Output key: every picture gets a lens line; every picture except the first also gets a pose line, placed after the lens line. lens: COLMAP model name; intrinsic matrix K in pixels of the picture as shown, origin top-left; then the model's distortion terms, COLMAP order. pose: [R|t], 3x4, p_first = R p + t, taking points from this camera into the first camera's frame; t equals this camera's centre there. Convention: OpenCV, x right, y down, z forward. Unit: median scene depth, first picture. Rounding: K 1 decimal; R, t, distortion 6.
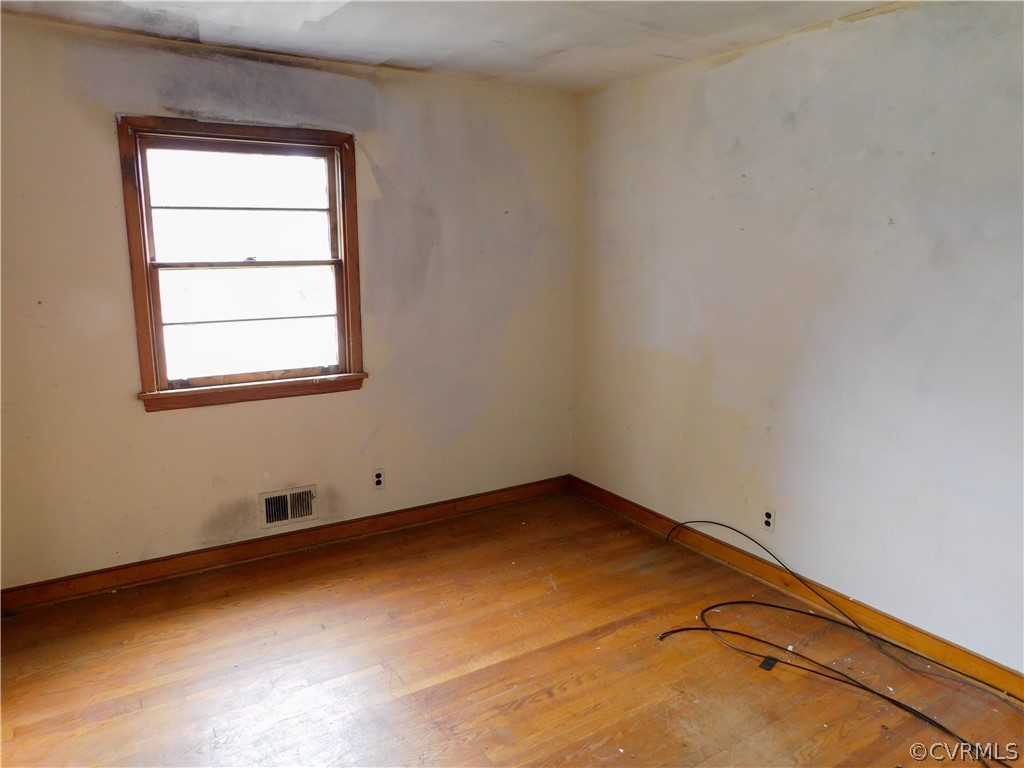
lens RADIAL K [[710.0, 0, 504.5], [0, 710.0, 385.4], [0, 0, 1]] dist [-0.077918, 0.067130]
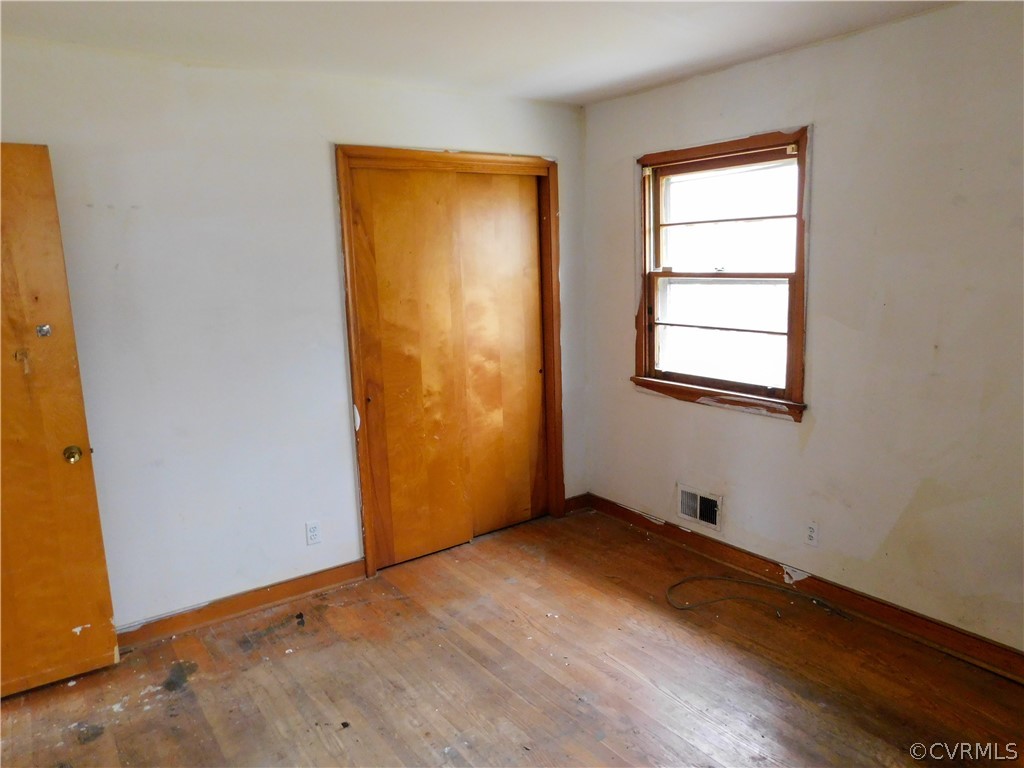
lens RADIAL K [[710.0, 0, 504.5], [0, 710.0, 385.4], [0, 0, 1]] dist [-0.077918, 0.067130]
pose [[0.042734, 0.168399, -0.984792, 0.683519], [-0.166360, 0.973131, 0.159186, -0.126761], [0.985139, 0.157027, 0.069601, 0.638521]]
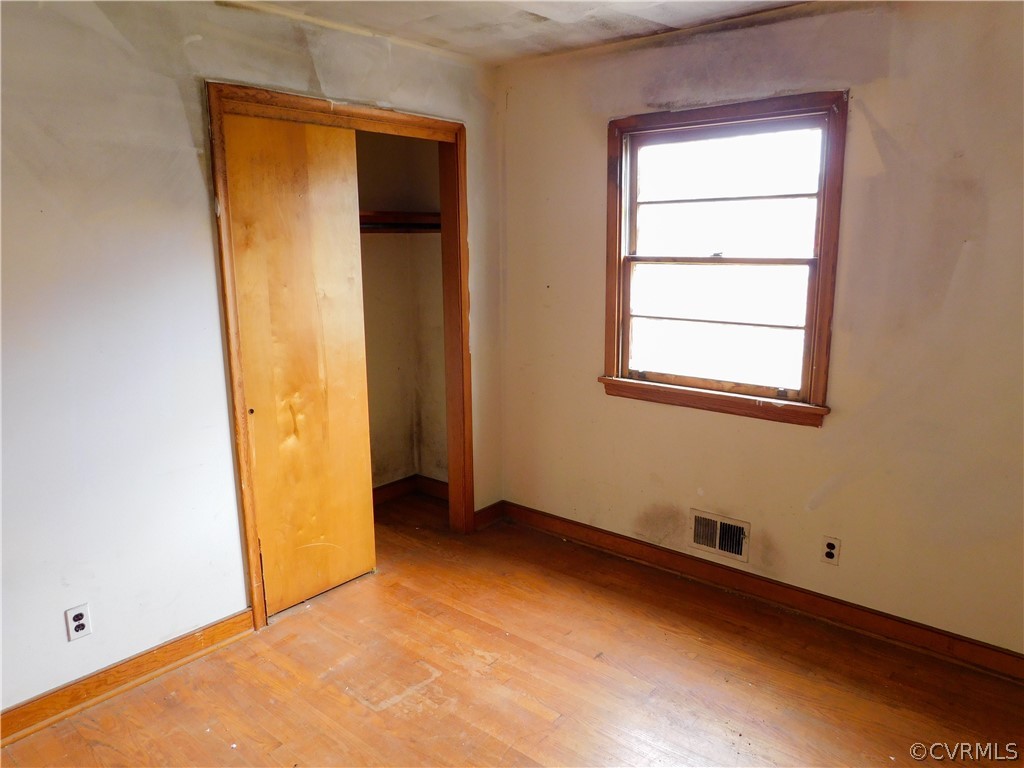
lens RADIAL K [[710.0, 0, 504.5], [0, 710.0, 385.4], [0, 0, 1]] dist [-0.077918, 0.067130]
pose [[0.301504, 0.186451, -0.935057, 0.435939], [-0.171966, 0.975245, 0.139015, -0.095199], [0.937829, 0.118884, 0.326104, 0.469295]]
